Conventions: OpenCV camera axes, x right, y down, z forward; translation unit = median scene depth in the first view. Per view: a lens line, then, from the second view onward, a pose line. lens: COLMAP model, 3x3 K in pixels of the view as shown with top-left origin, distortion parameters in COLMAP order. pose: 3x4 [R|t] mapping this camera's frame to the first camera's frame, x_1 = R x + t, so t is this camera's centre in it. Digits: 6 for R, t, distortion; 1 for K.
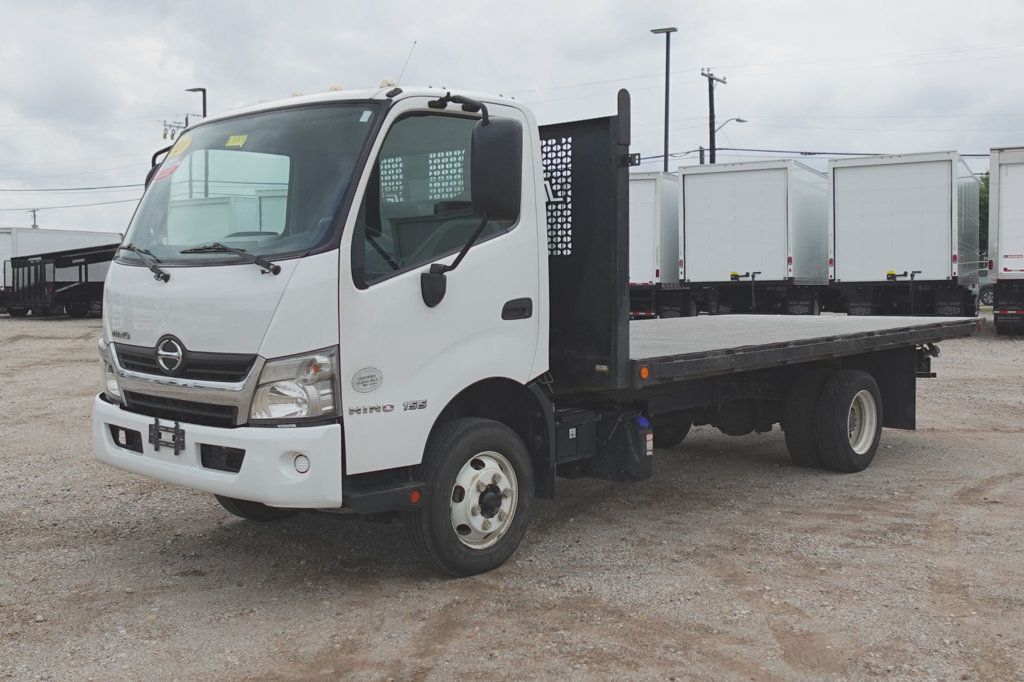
lens RADIAL K [[1086.3, 0, 512.0], [0, 1086.3, 341.0], [0, 0, 1]] dist [-0.010436, 0.008189]
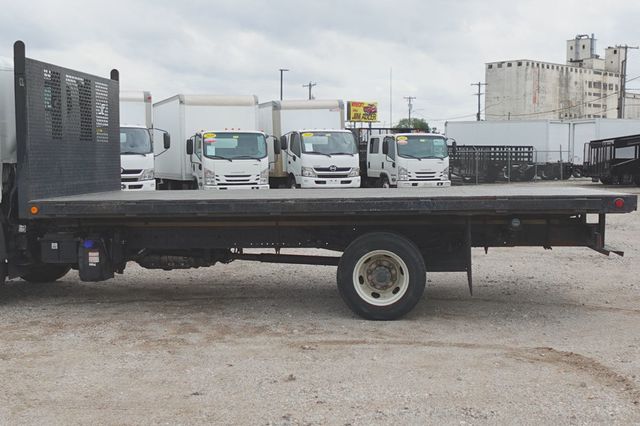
lens RADIAL K [[861.0, 0, 338.4], [0, 861.0, 210.5], [0, 0, 1]] dist [-0.013636, 0.006745]
pose [[0.591326, 0.049561, -0.804908, 1.570936], [-0.045734, 0.998564, 0.027887, -0.029924], [0.805135, 0.020322, 0.592743, 0.646740]]
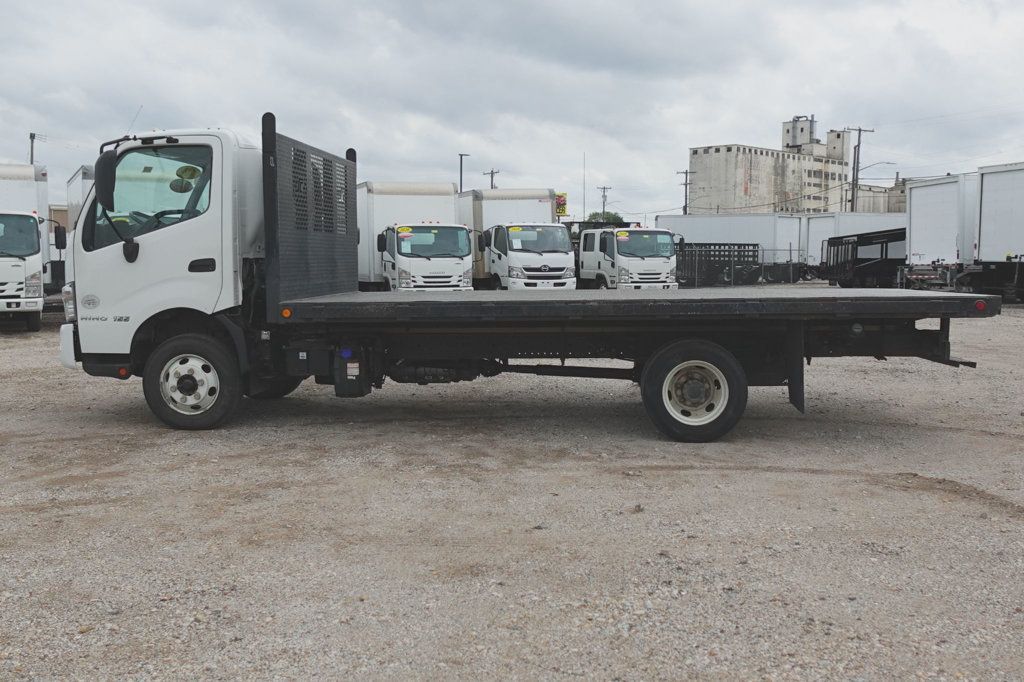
lens RADIAL K [[993.0, 0, 529.7], [0, 993.0, 341.9], [0, 0, 1]] dist [-0.010381, 0.008120]
pose [[0.607072, 0.069040, -0.791642, 1.440745], [-0.047785, 0.997587, 0.050356, -0.014171], [0.793209, 0.007259, 0.608906, 0.508098]]
